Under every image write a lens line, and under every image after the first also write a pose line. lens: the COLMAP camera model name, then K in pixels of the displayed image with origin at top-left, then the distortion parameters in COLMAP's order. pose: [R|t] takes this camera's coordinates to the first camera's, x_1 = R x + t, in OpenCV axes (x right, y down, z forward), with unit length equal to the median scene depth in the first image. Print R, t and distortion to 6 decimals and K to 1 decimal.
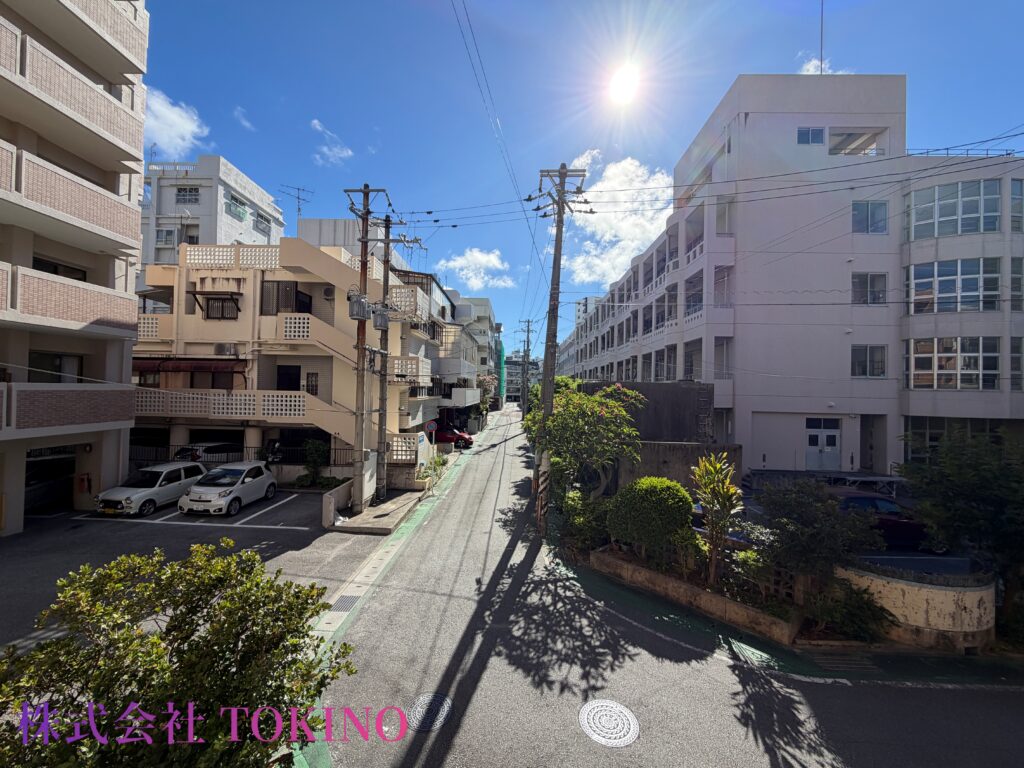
lens RADIAL K [[409.3, 0, 509.9], [0, 409.3, 384.3], [0, 0, 1]] dist [-0.000172, 0.000288]
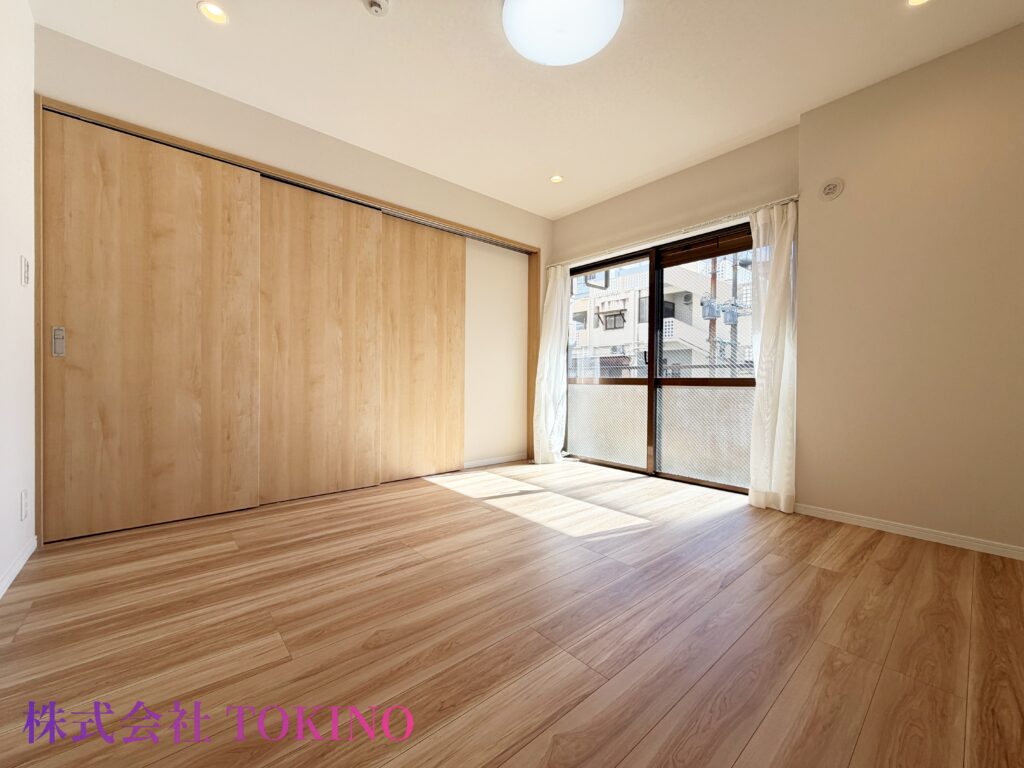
lens RADIAL K [[409.3, 0, 509.9], [0, 409.3, 384.3], [0, 0, 1]] dist [-0.000172, 0.000288]
pose [[0.671402, -0.006357, -0.741067, 0.118961], [0.014390, 0.999887, 0.004460, 0.024379], [0.740954, -0.013659, 0.671417, -0.248247]]
